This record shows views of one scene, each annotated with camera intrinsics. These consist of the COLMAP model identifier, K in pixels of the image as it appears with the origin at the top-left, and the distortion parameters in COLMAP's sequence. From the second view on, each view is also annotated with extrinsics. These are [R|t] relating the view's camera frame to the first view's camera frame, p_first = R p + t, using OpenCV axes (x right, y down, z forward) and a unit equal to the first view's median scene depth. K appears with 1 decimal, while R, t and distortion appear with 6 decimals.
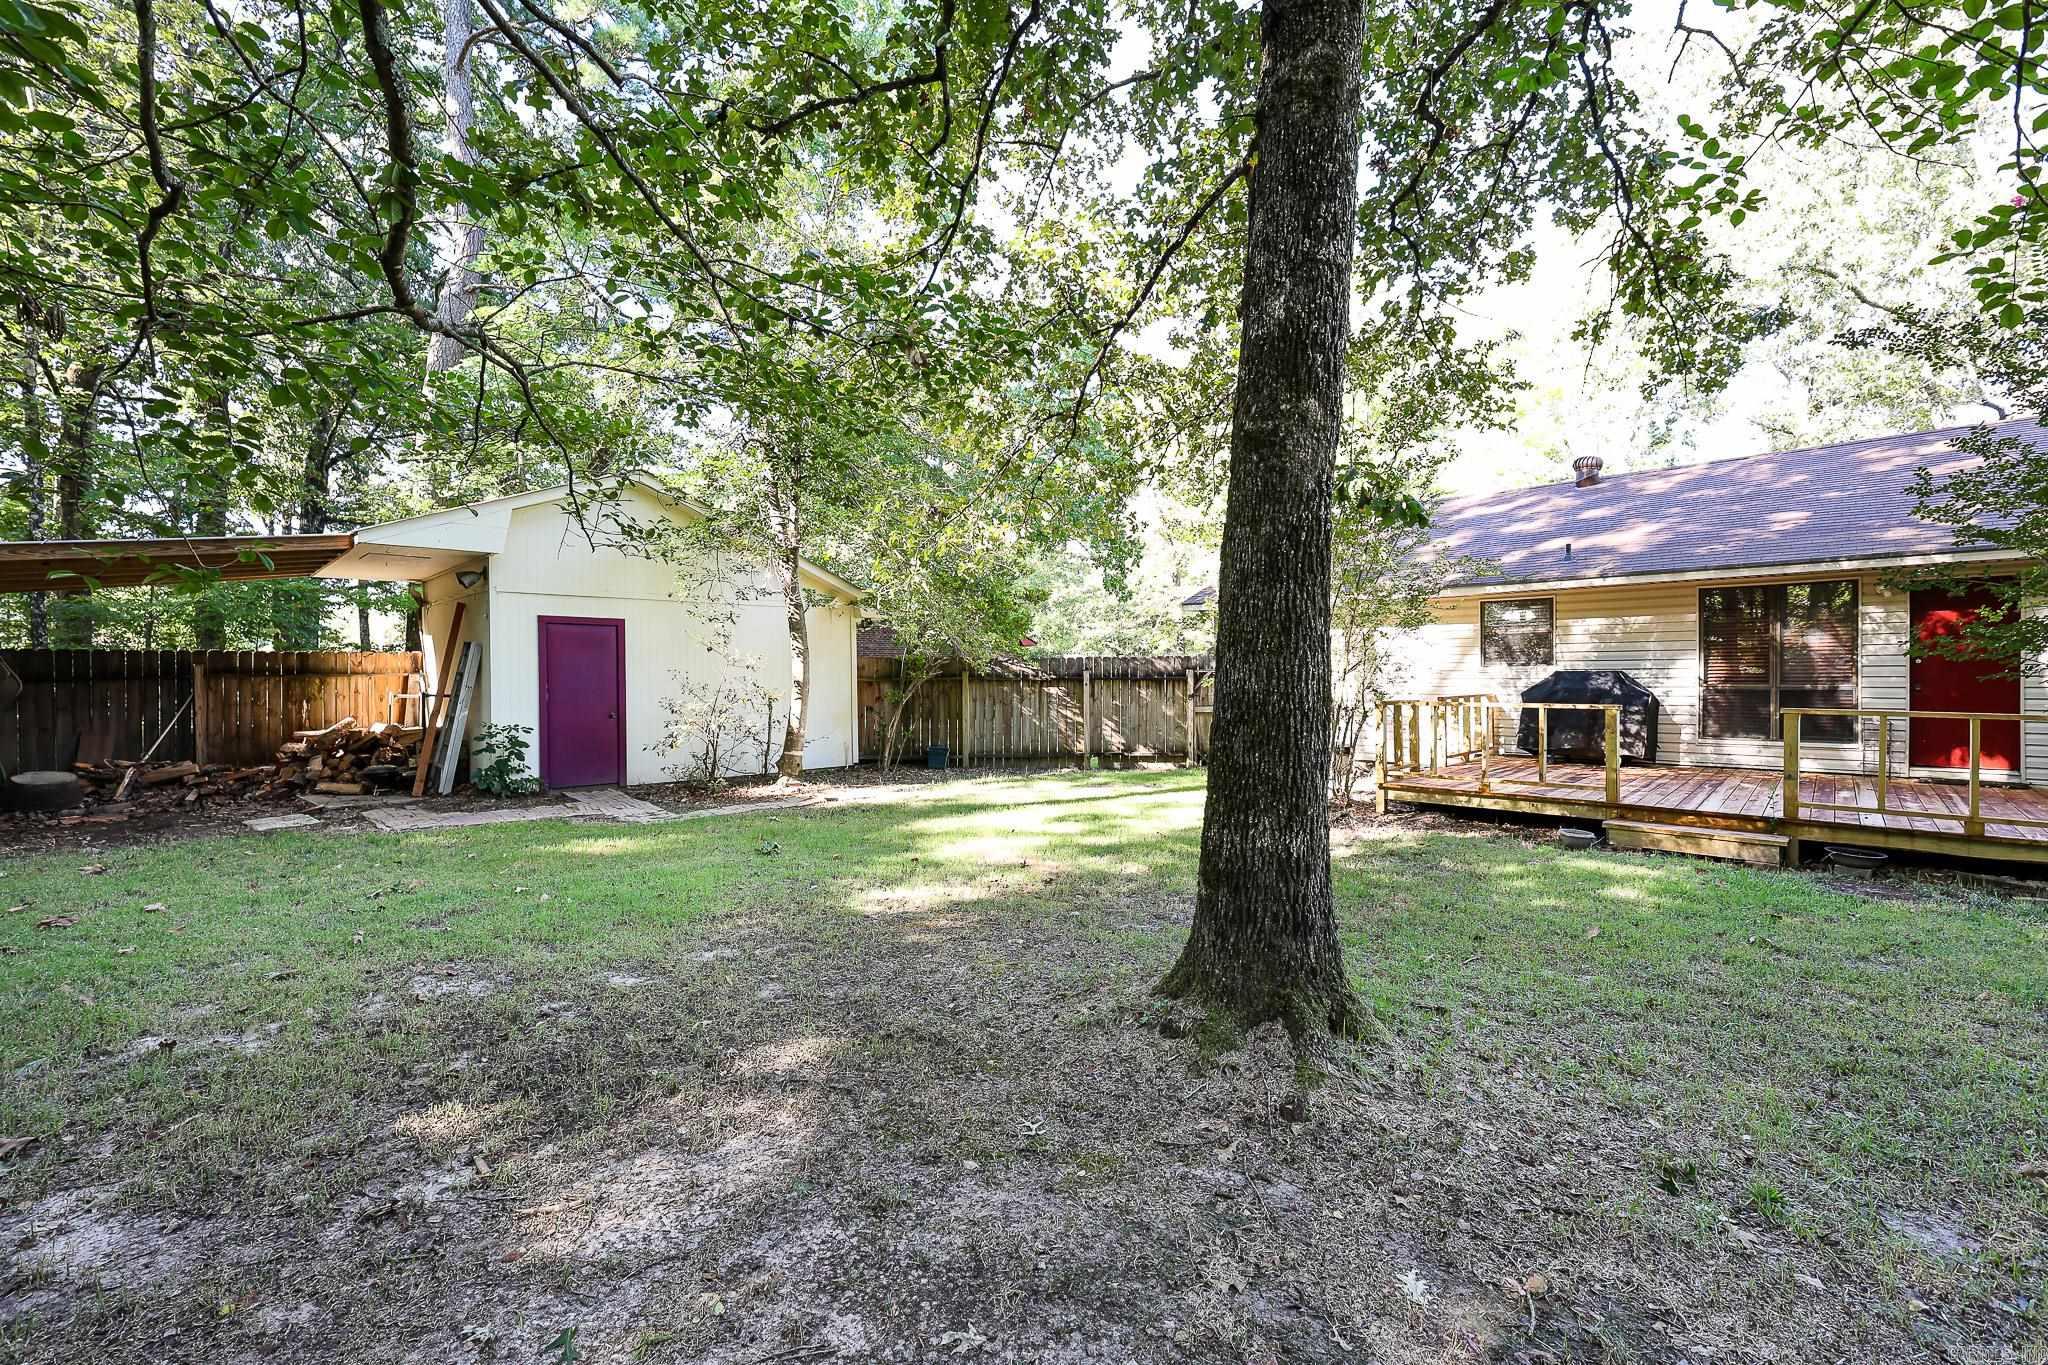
lens RADIAL K [[894.7, 0, 1032.6], [0, 894.7, 679.6], [0, 0, 1]] dist [-0.000721, -0.000808]
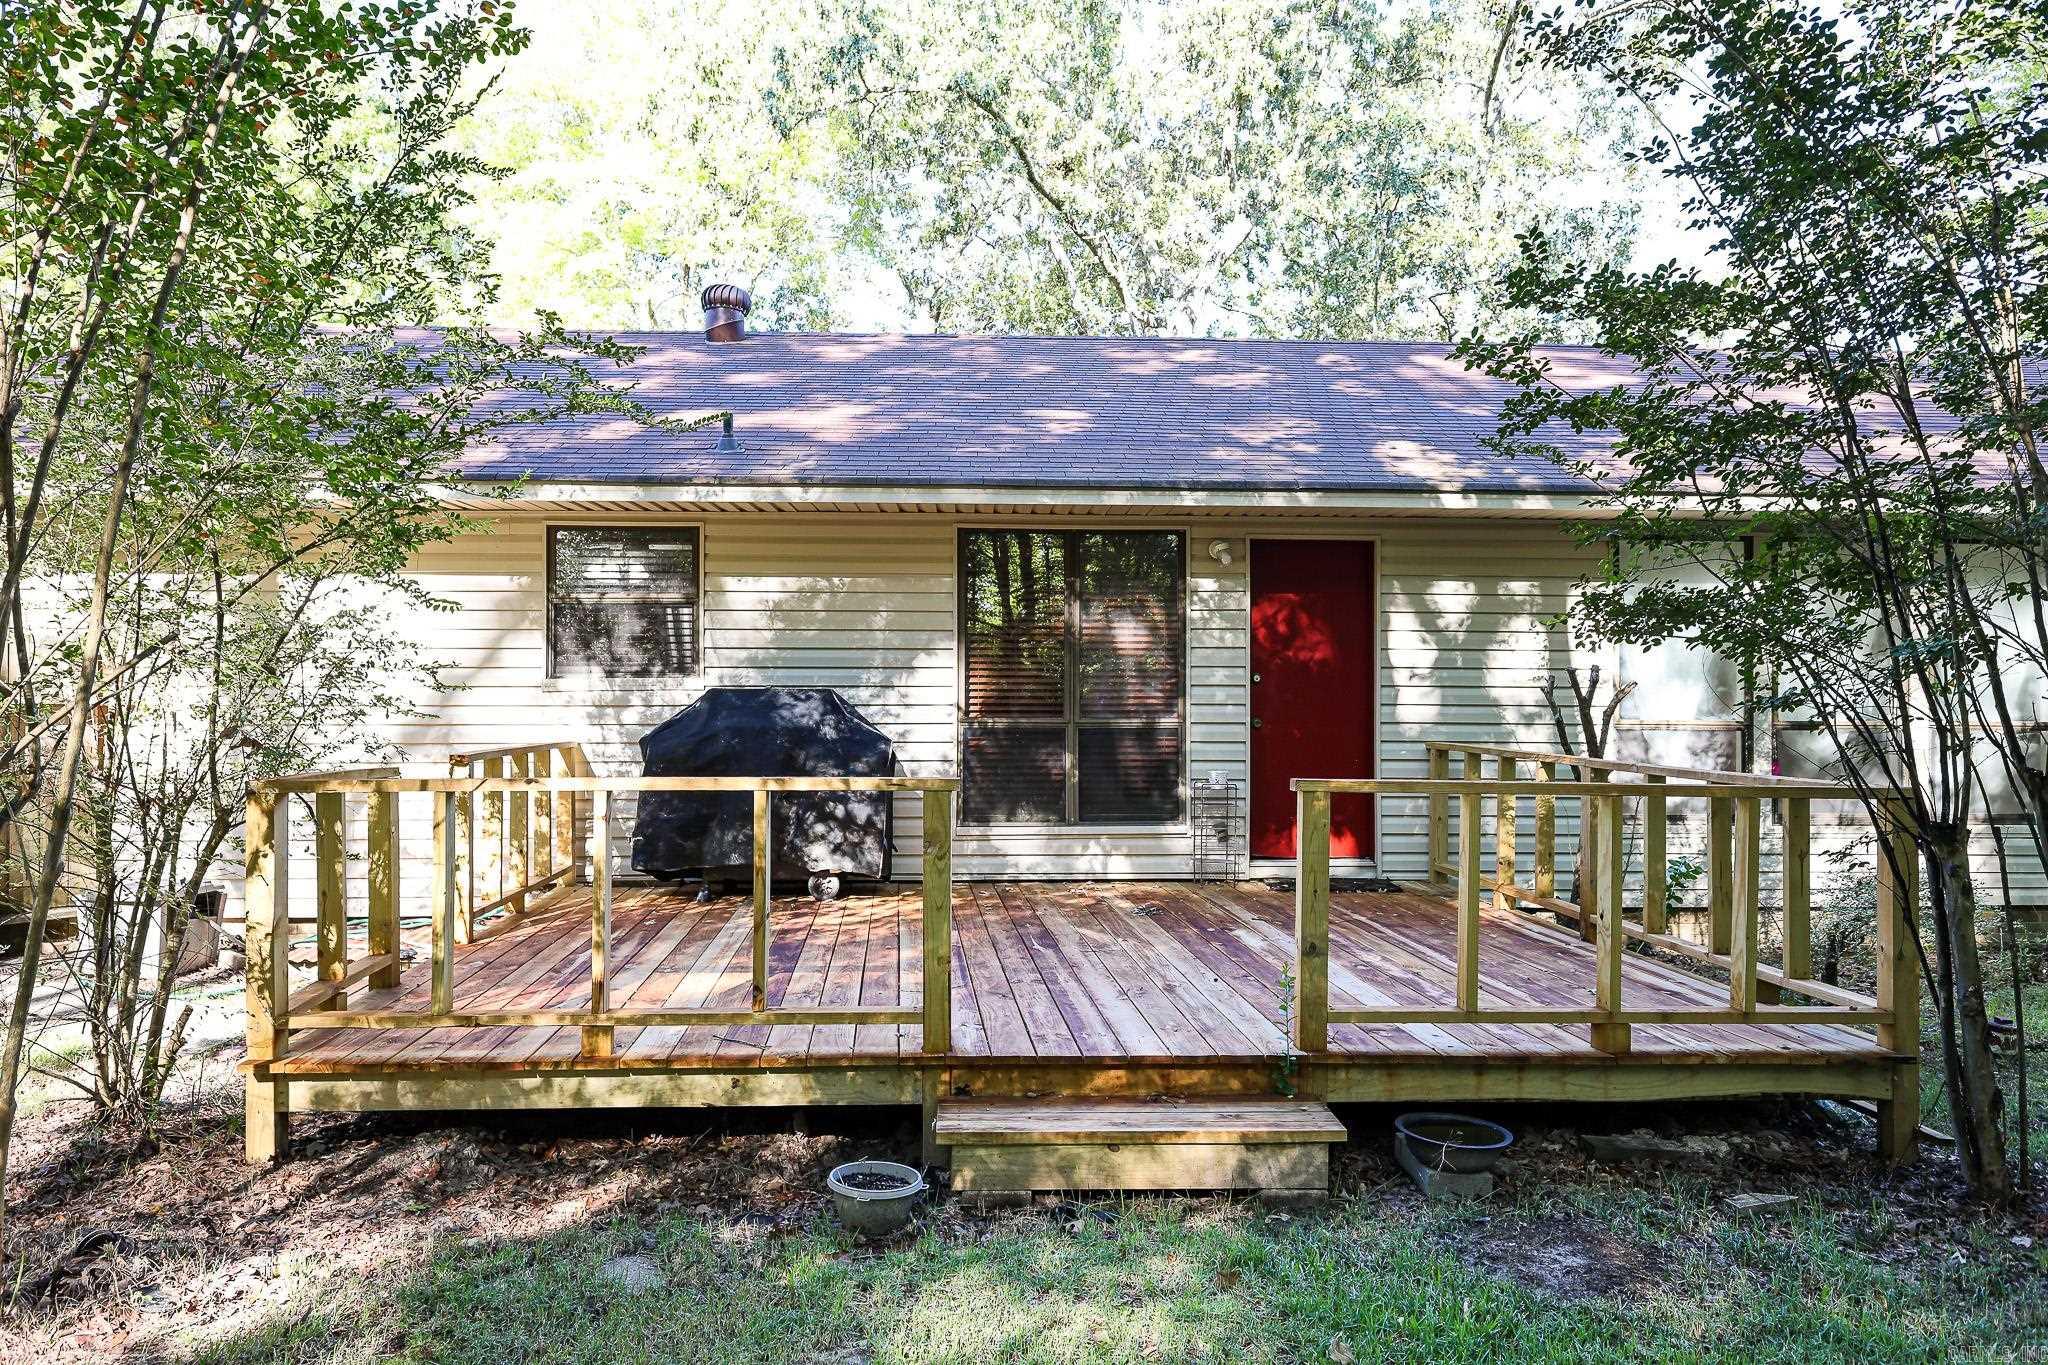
lens RADIAL K [[1440.4, 0, 1022.8], [0, 1440.4, 680.5], [0, 0, 1]] dist [-0.005676, 0.000639]
pose [[0.687930, 0.016084, 0.725599, 0.220832], [-0.004286, 0.999827, -0.018098, -0.001119], [-0.725765, 0.009340, 0.687880, 0.503585]]
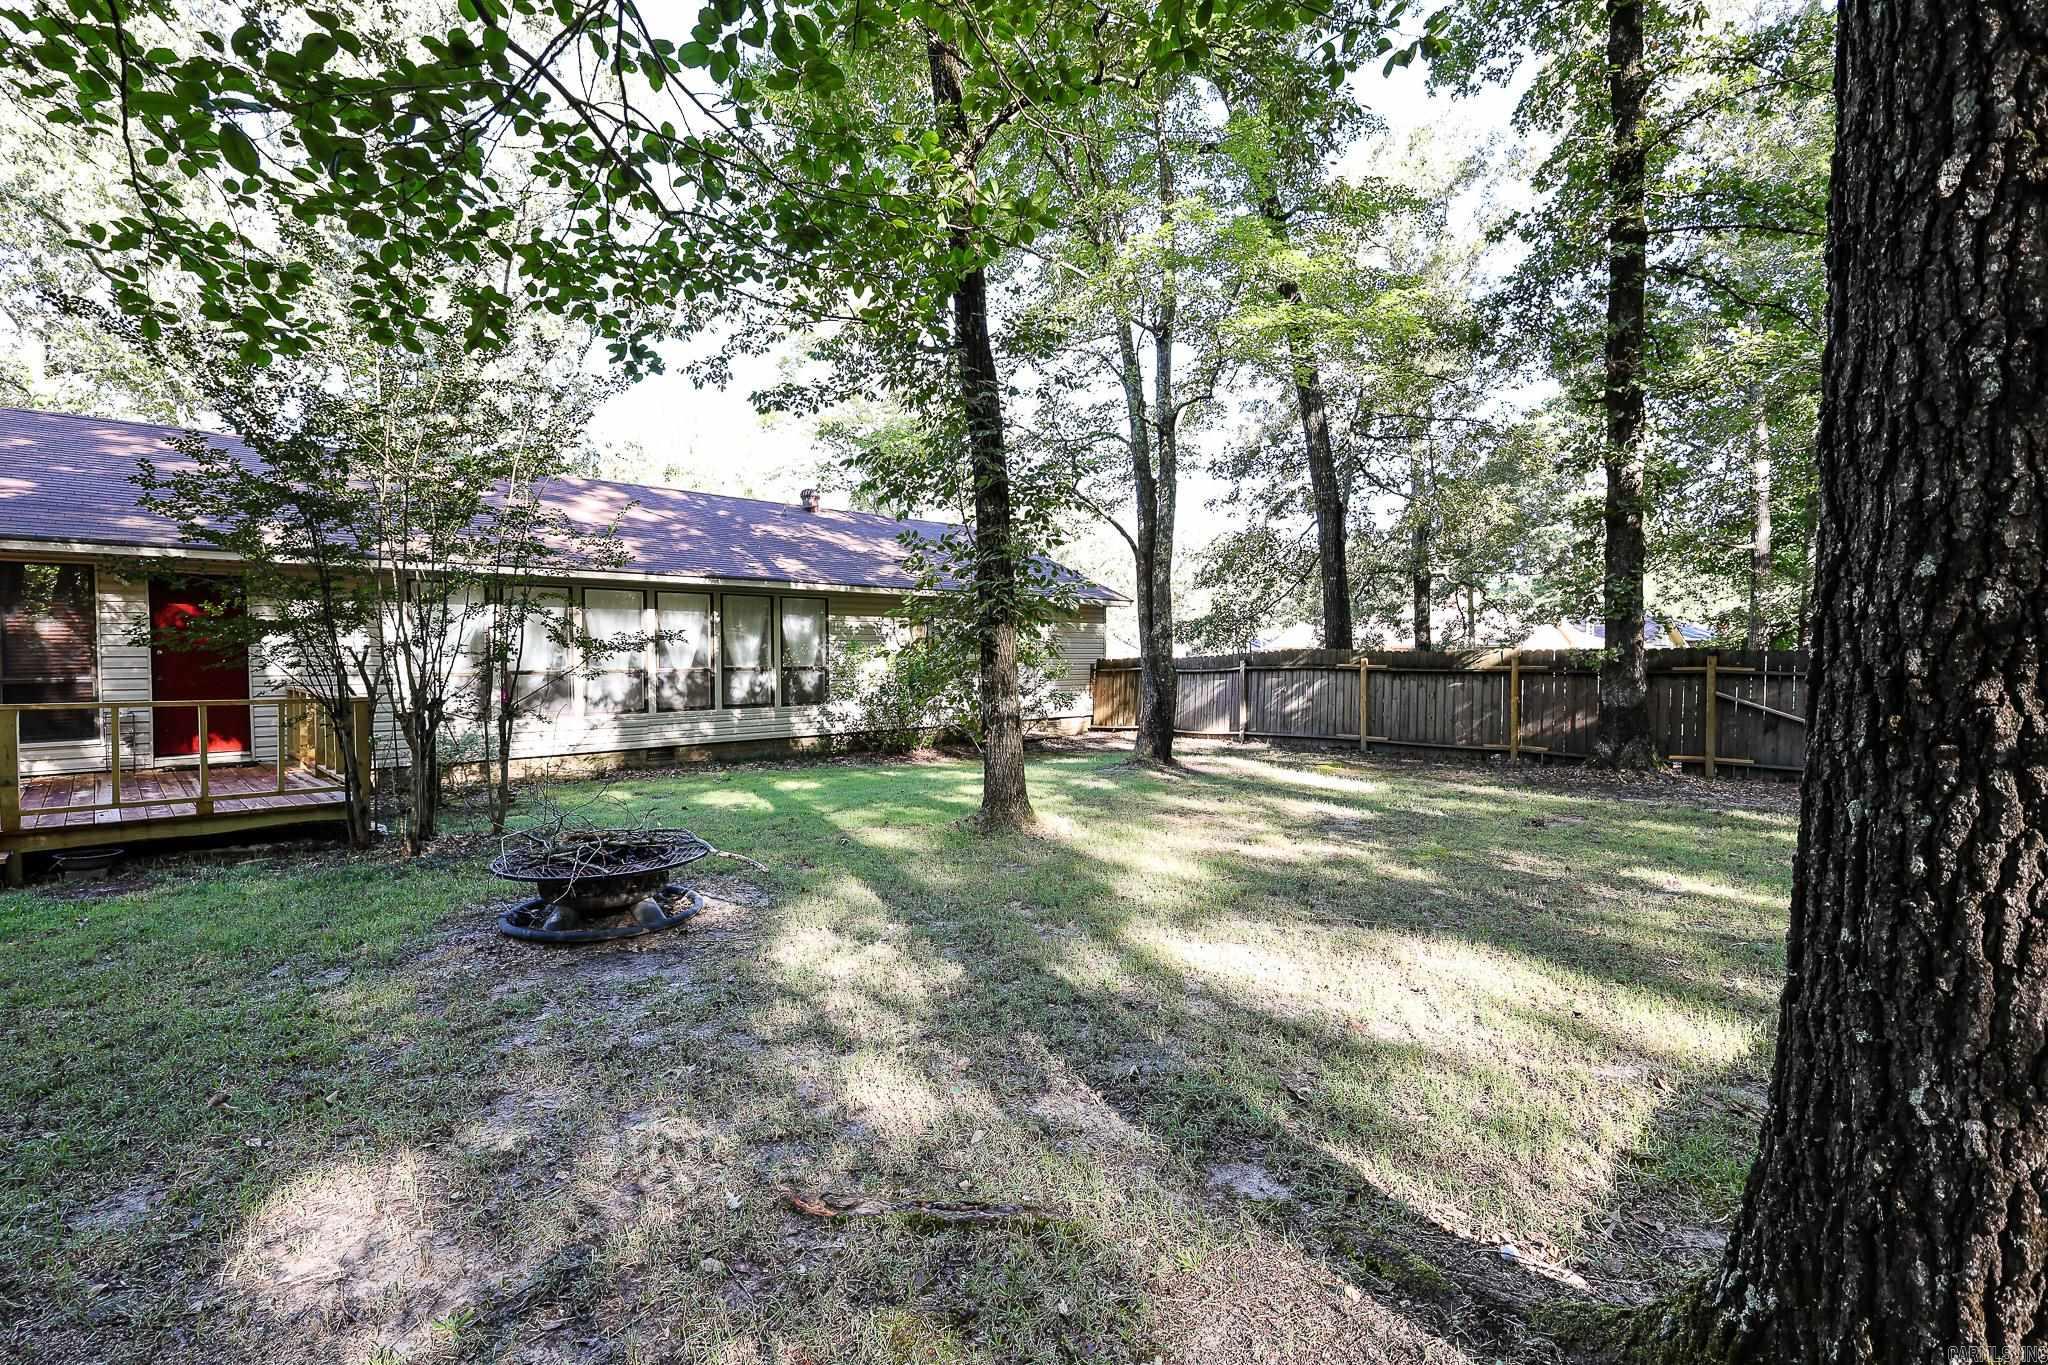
lens RADIAL K [[894.7, 0, 1034.0], [0, 894.7, 684.4], [0, 0, 1]] dist [-0.000721, -0.000808]
pose [[0.029146, -0.024275, 0.999280, 0.008821], [0.009967, 0.999662, 0.023993, 0.001626], [-0.999525, 0.009261, 0.029378, -0.020657]]
